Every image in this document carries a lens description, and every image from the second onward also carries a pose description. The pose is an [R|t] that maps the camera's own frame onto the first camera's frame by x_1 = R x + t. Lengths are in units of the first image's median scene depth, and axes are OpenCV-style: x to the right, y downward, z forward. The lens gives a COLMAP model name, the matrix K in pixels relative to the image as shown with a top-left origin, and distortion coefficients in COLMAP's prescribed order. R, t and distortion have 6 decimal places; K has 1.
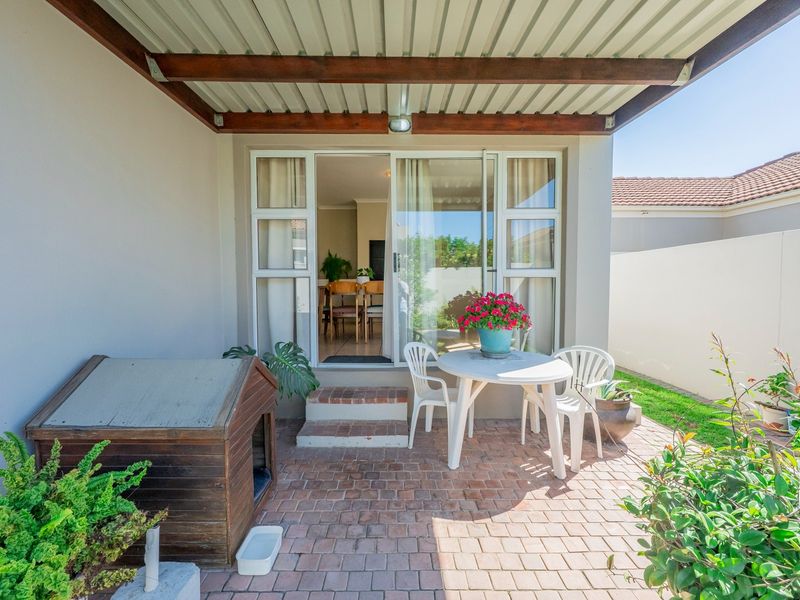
lens RADIAL K [[353.4, 0, 400.0], [0, 353.4, 300.0], [0, 0, 1]] dist [-0.000308, -0.000106]
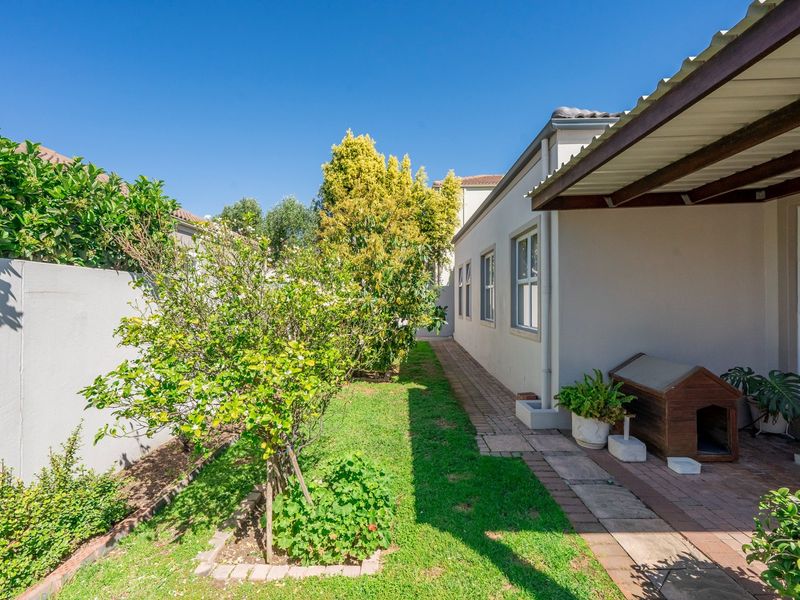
lens RADIAL K [[353.4, 0, 400.0], [0, 353.4, 300.0], [0, 0, 1]] dist [-0.000308, -0.000106]
pose [[-0.021964, -0.007541, -0.999730, 0.838612], [-0.056237, 0.998398, -0.006296, -0.043673], [0.998176, 0.056083, -0.022353, -0.282507]]
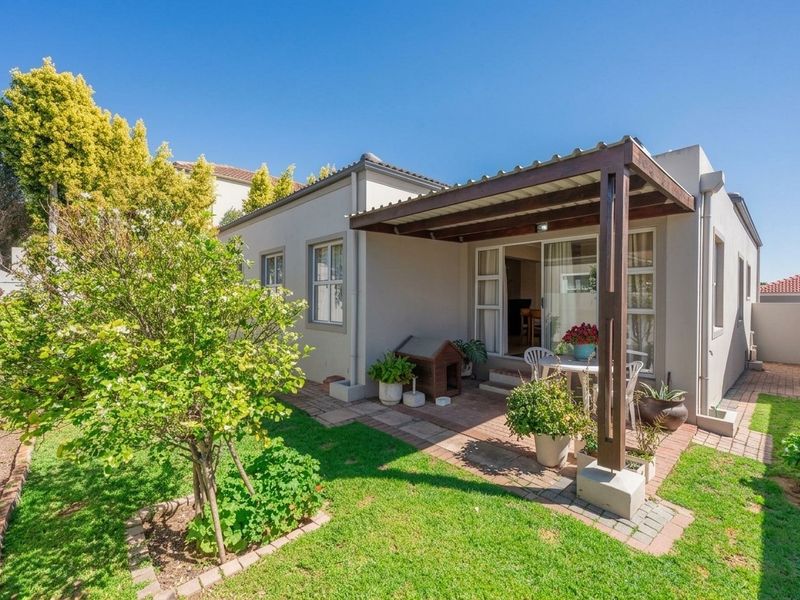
lens RADIAL K [[353.4, 0, 400.0], [0, 353.4, 300.0], [0, 0, 1]] dist [-0.000308, -0.000106]
pose [[0.670377, 0.001694, -0.742018, 0.899879], [-0.042332, 0.998456, -0.035965, -0.027133], [0.740812, 0.055521, 0.669414, -0.772119]]
